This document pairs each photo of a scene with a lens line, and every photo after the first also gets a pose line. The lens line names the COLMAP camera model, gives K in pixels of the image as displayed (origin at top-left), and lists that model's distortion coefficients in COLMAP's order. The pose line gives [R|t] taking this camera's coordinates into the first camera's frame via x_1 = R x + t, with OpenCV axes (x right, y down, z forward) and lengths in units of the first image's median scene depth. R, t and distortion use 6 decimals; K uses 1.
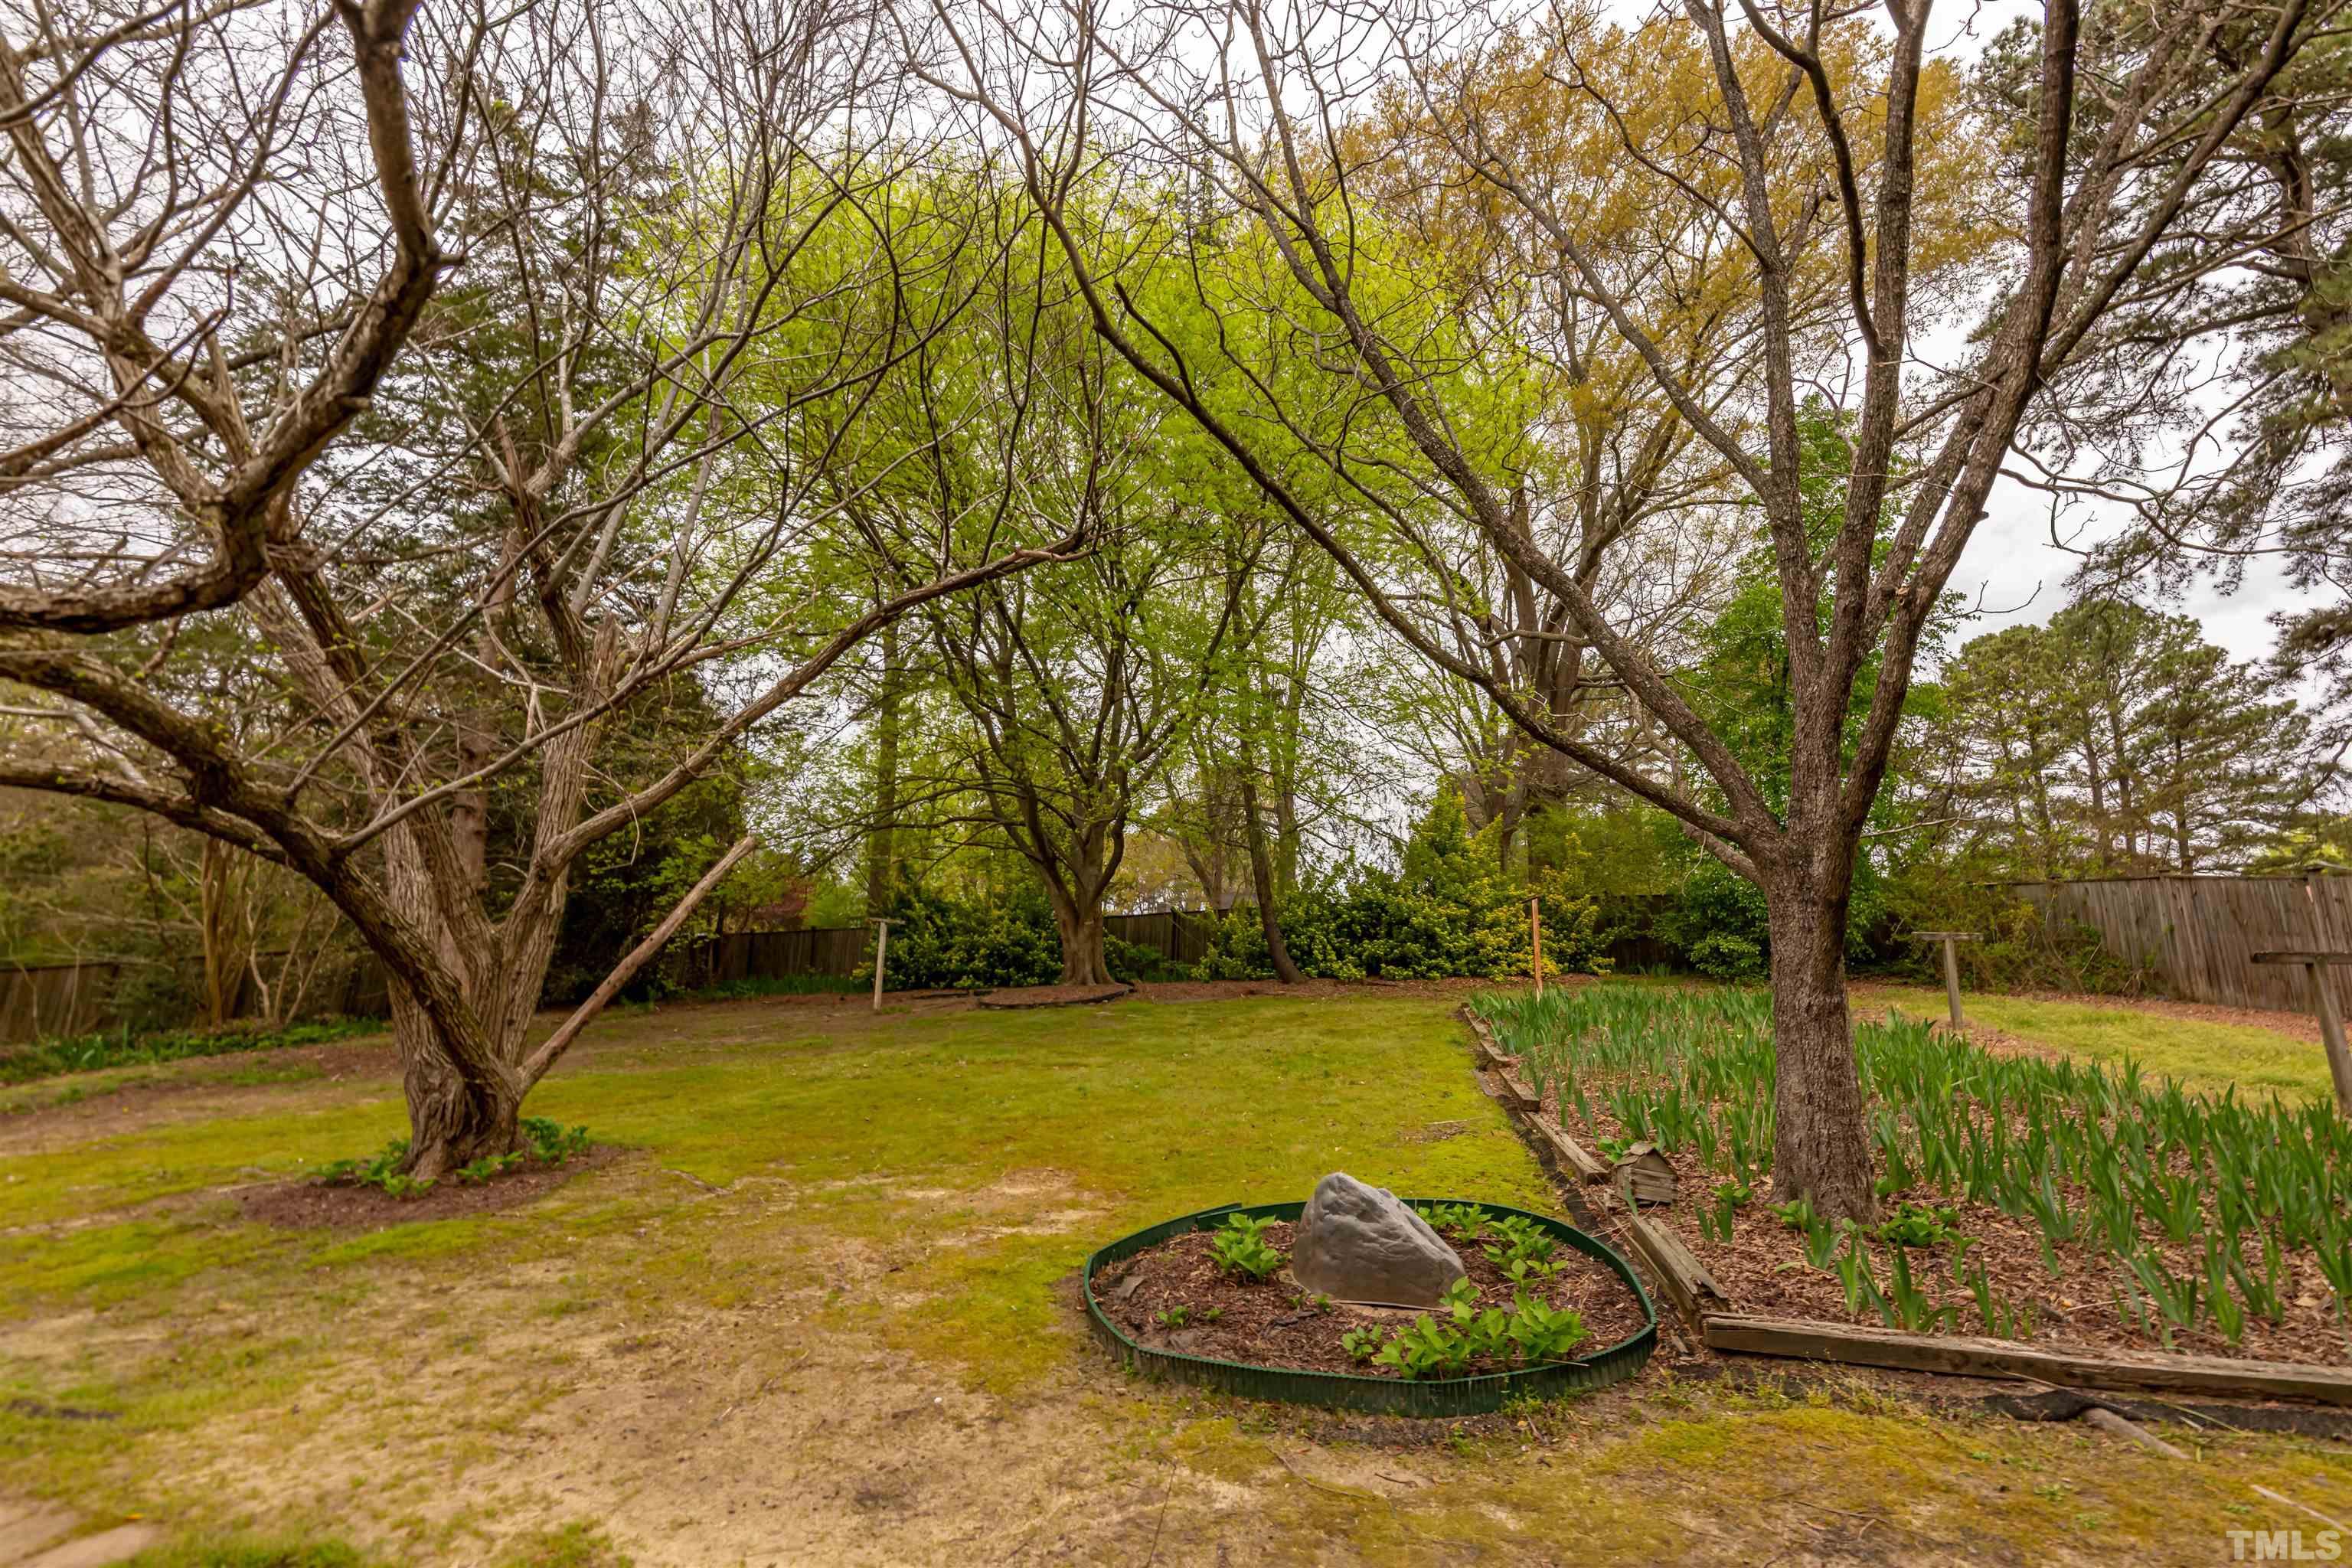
lens RADIAL K [[958.2, 0, 1212.1], [0, 958.2, 773.0], [0, 0, 1]] dist [0.003296, -0.000077]
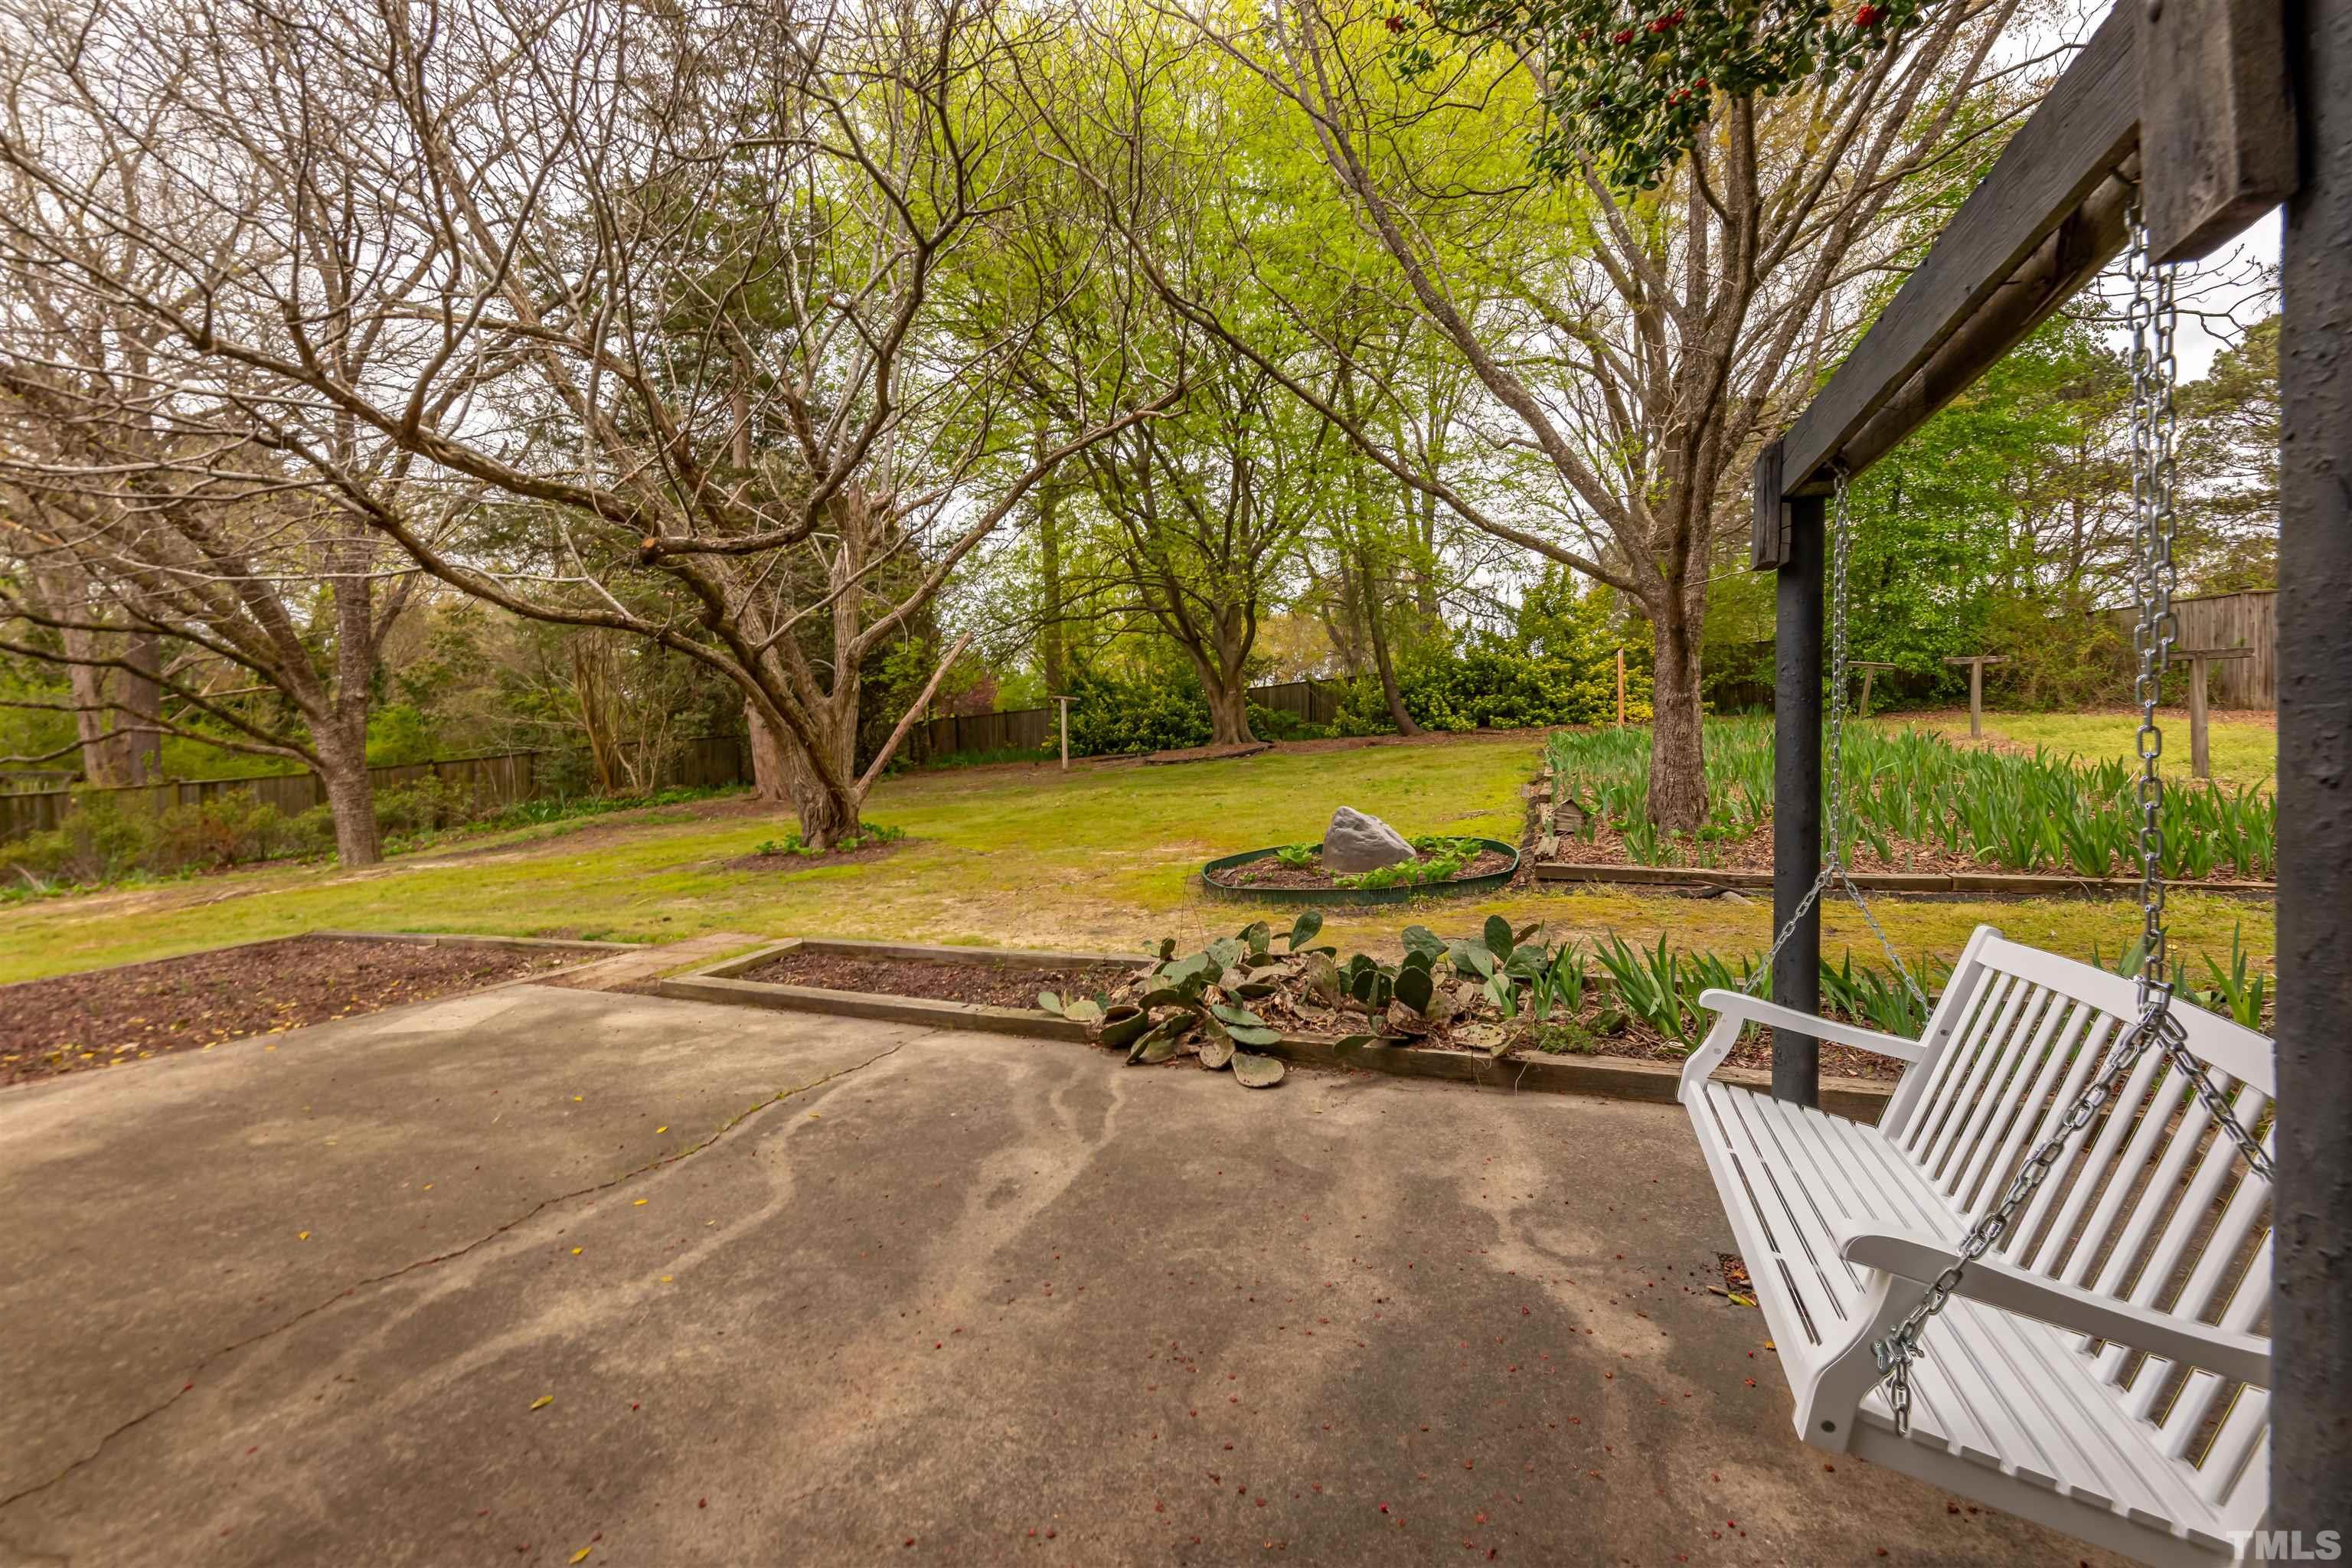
lens RADIAL K [[924.4, 0, 1239.0], [0, 924.4, 752.8], [0, 0, 1]] dist [0.000409, -0.000015]
pose [[0.989690, -0.040296, -0.137438, 0.030517], [0.068547, 0.975832, 0.207495, -0.005226], [0.125755, -0.214777, 0.968533, -0.103171]]
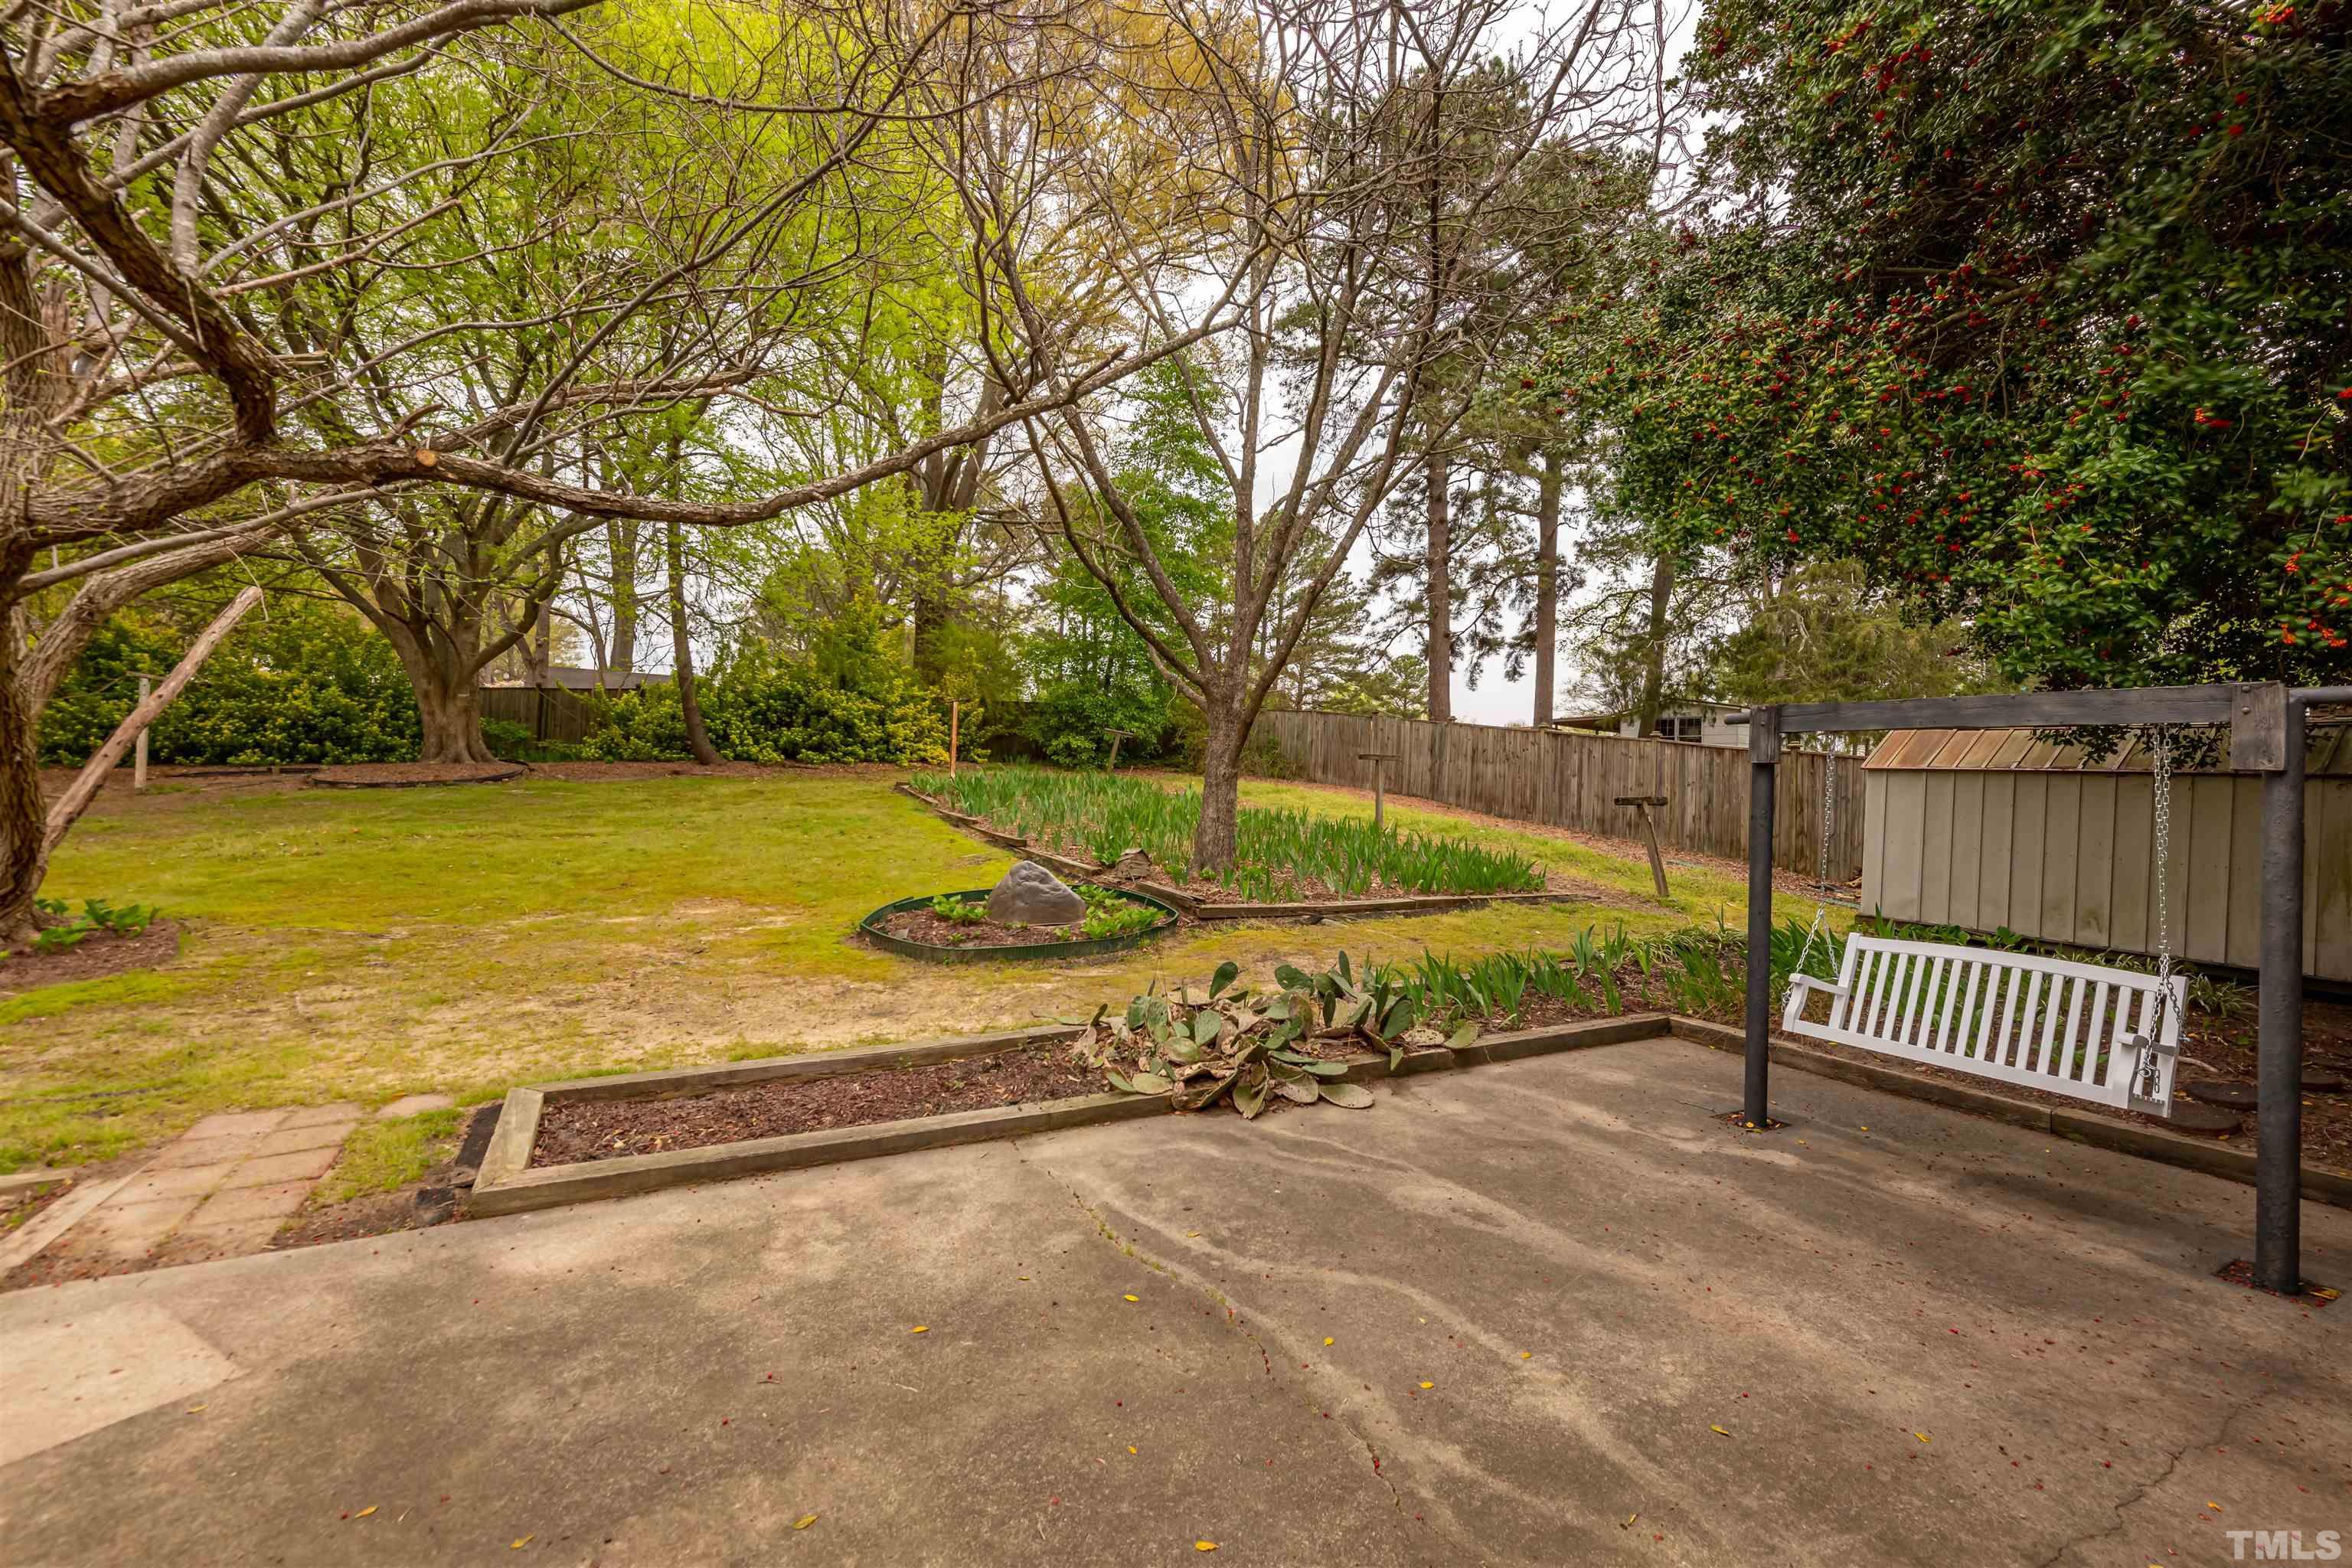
lens RADIAL K [[894.6, 0, 1206.0], [0, 894.6, 773.4], [0, 0, 1]] dist [0.000969, -0.000050]
pose [[0.772185, 0.010359, 0.635313, -0.115350], [-0.147077, 0.975626, 0.162855, -0.010304], [-0.618141, -0.219194, 0.754888, -0.072959]]
